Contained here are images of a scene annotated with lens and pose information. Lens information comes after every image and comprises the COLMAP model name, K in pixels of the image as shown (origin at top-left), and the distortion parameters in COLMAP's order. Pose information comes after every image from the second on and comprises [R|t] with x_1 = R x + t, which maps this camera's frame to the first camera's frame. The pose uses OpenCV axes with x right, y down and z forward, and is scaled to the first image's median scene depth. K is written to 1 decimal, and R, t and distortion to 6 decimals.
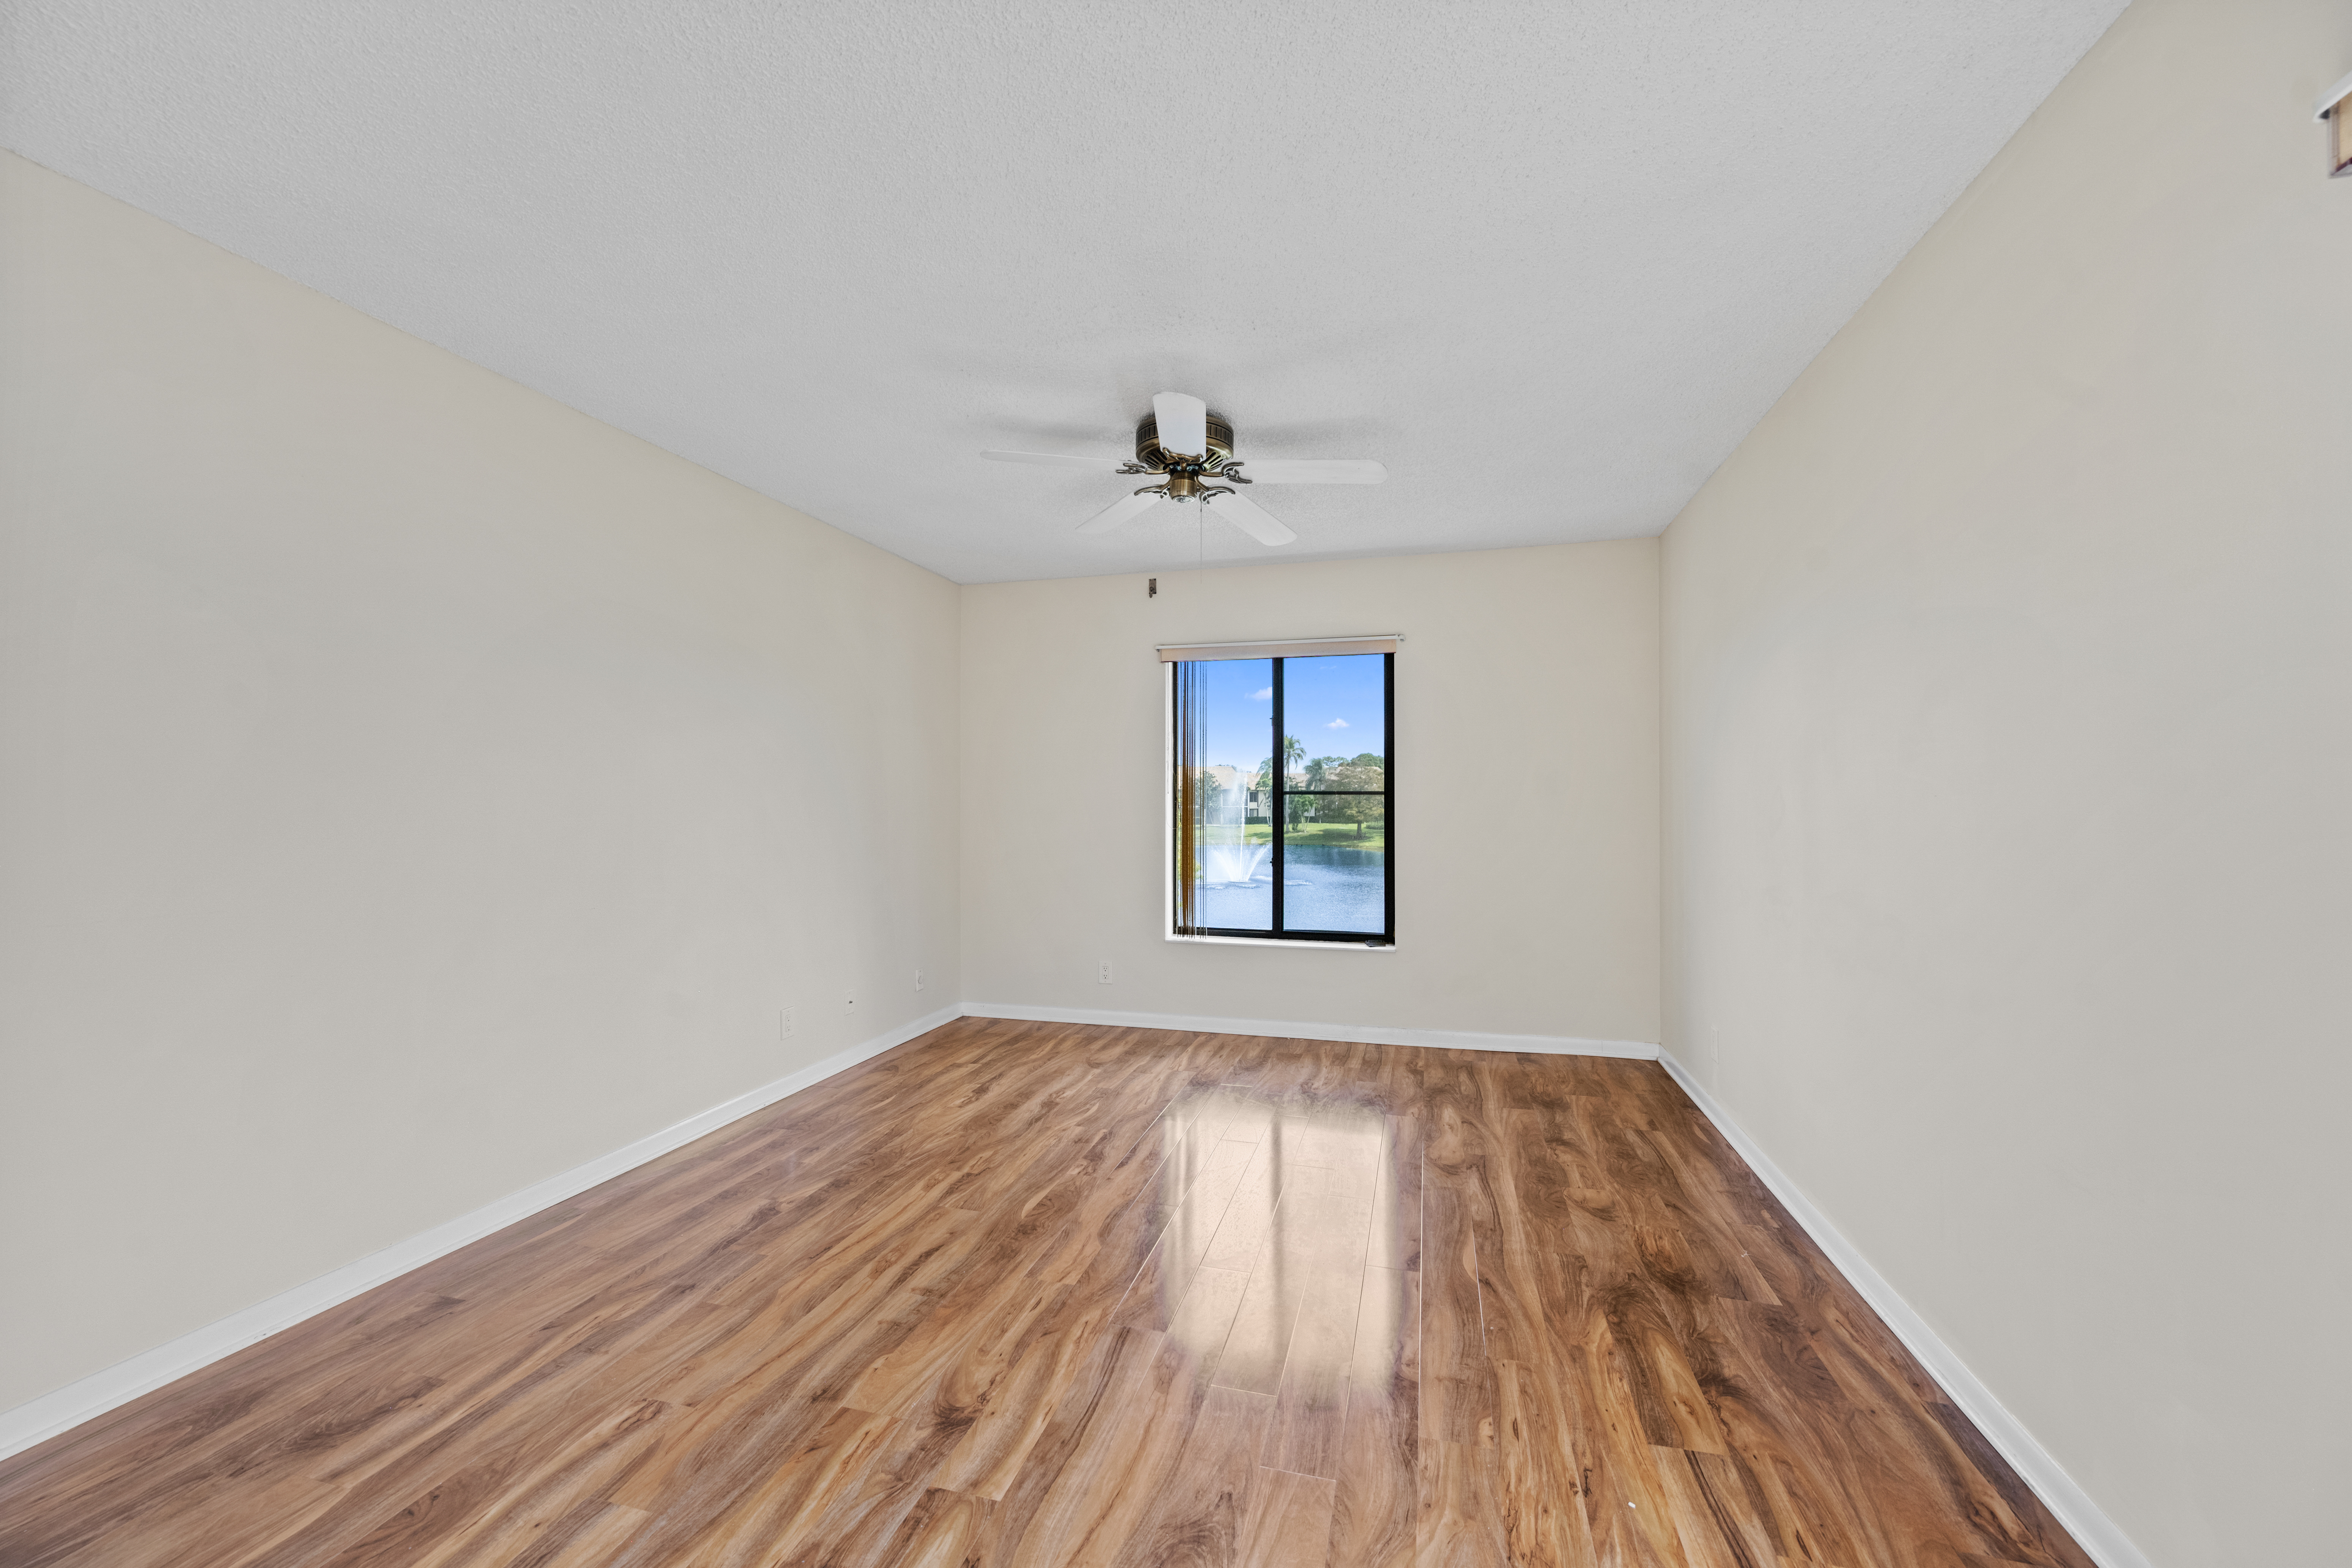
lens RADIAL K [[940.8, 0, 1169.3], [0, 940.8, 803.6], [0, 0, 1]] dist [-0.000150, -0.000523]
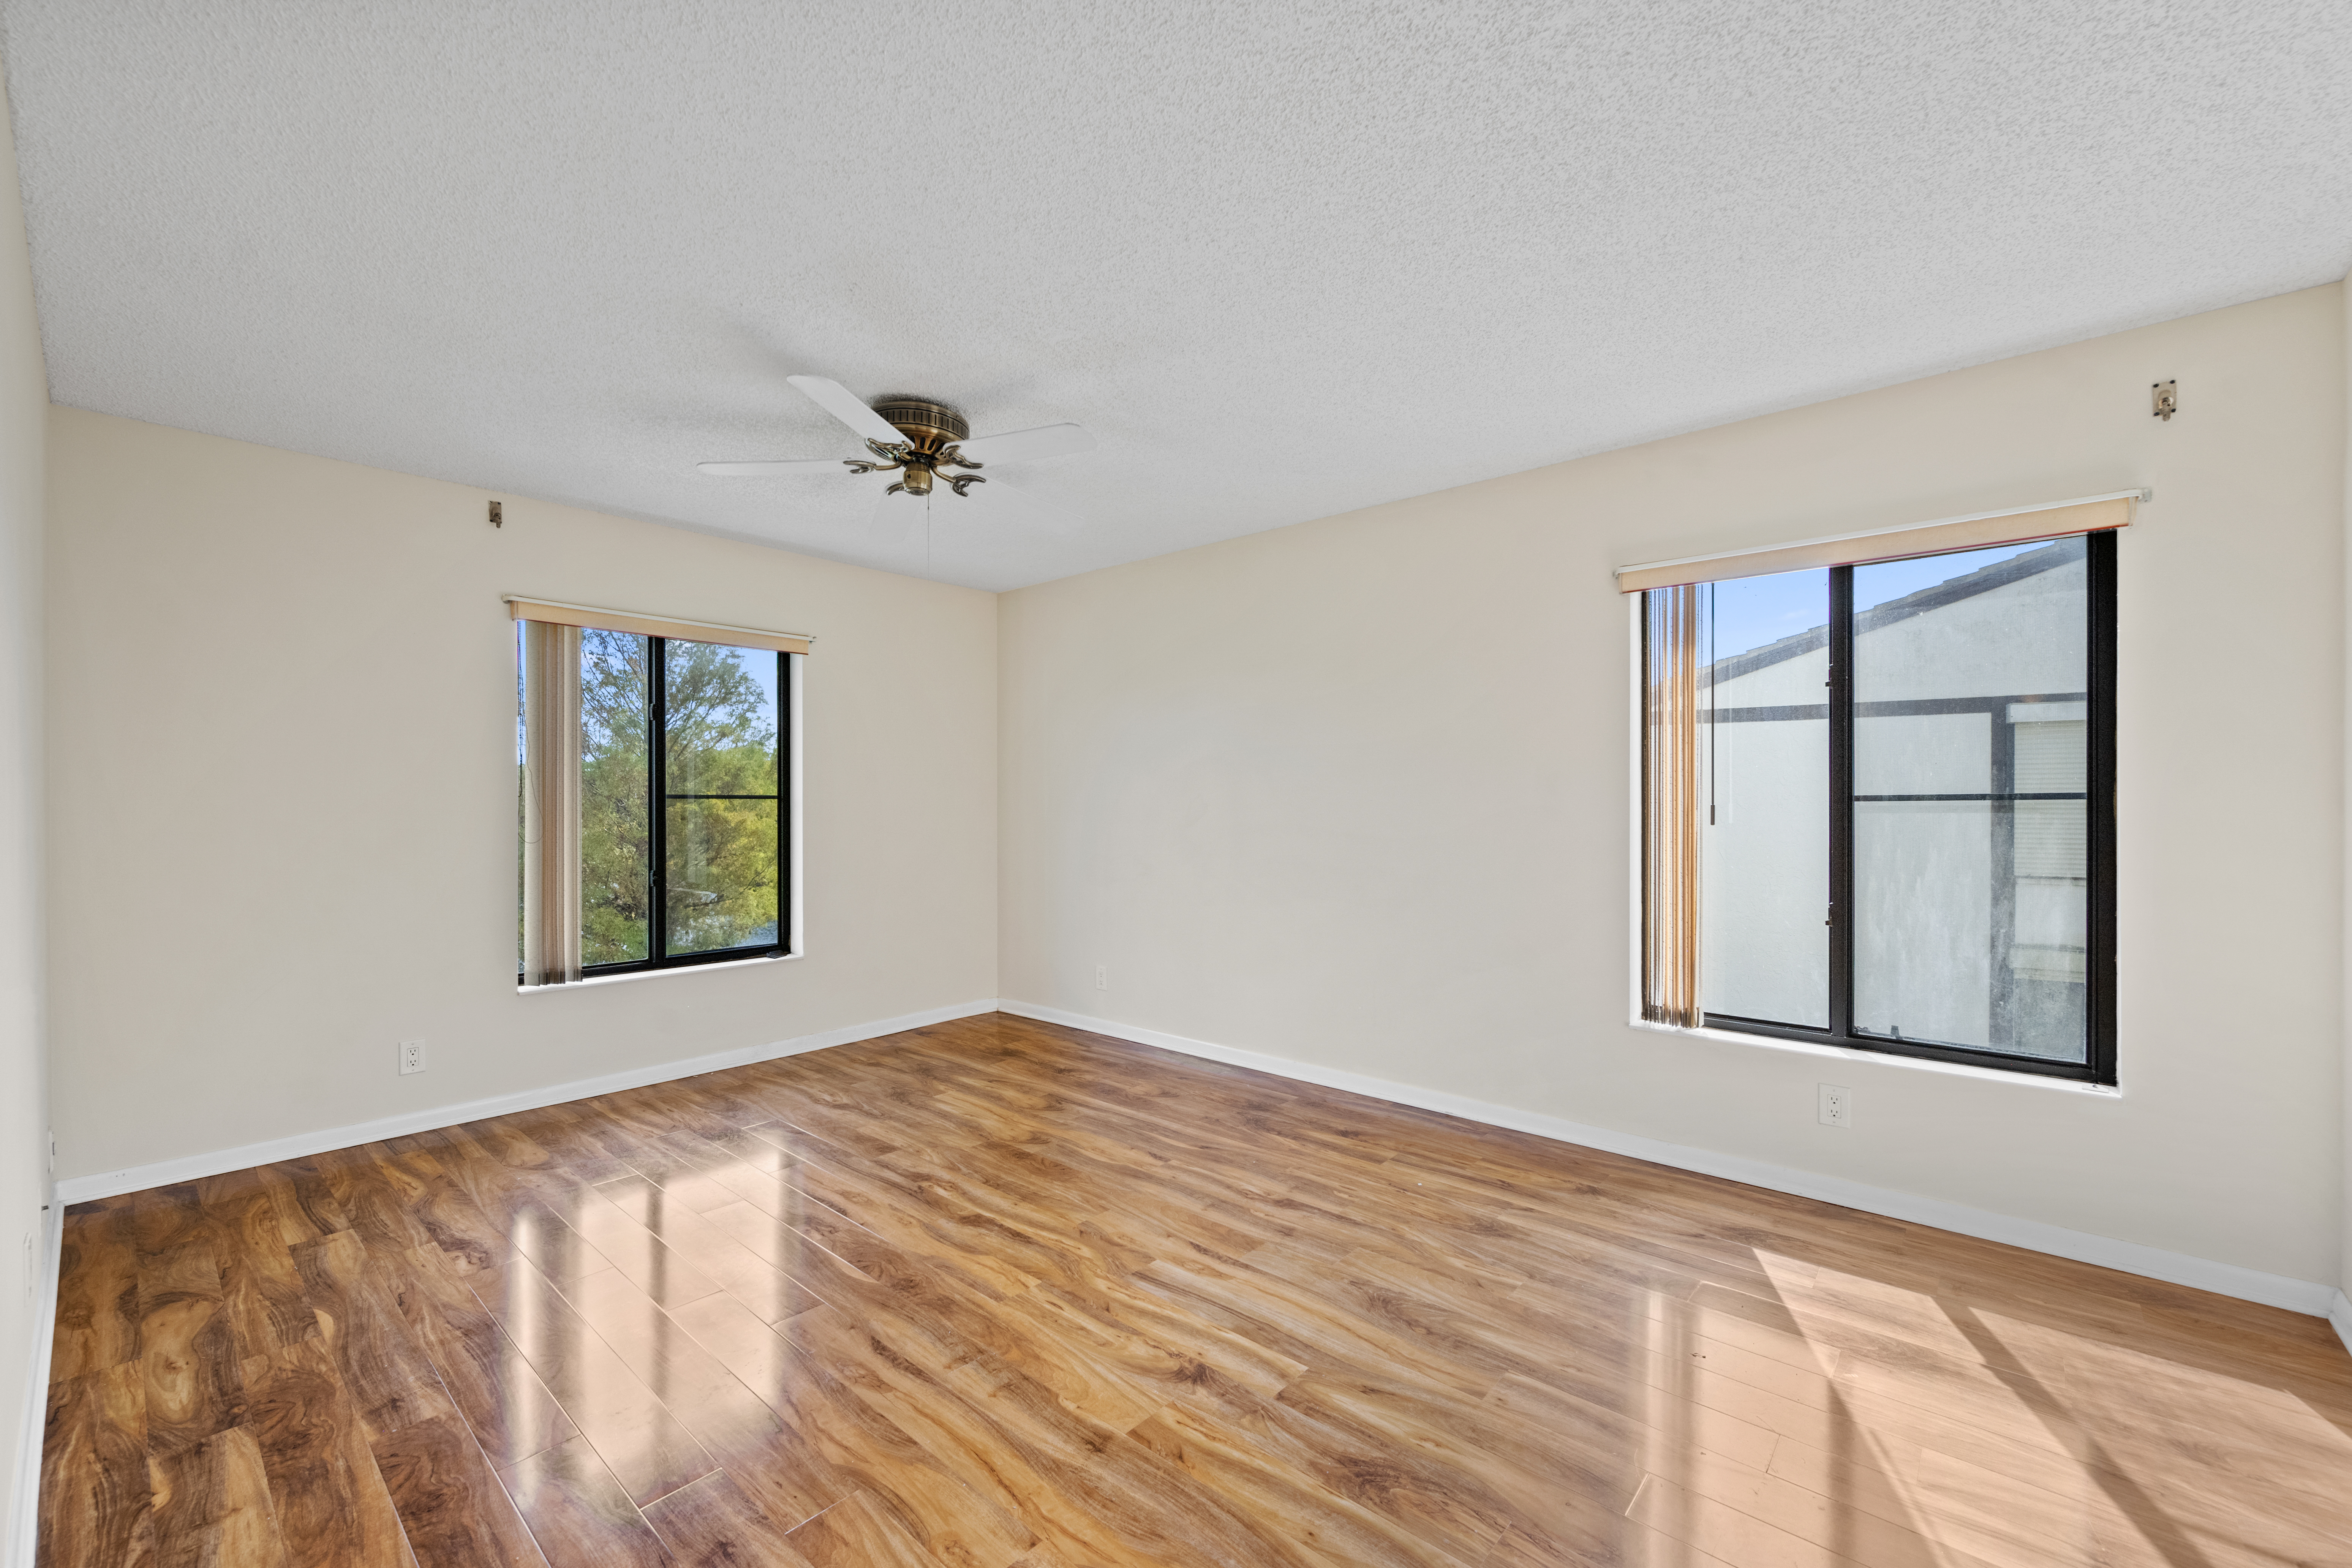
lens RADIAL K [[940.8, 0, 1169.3], [0, 940.8, 803.6], [0, 0, 1]] dist [-0.000150, -0.000523]
pose [[0.444200, -0.001906, 0.895926, -0.718396], [0.006396, 0.999979, -0.001044, -0.005088], [-0.895905, 0.006194, 0.444203, 0.314395]]
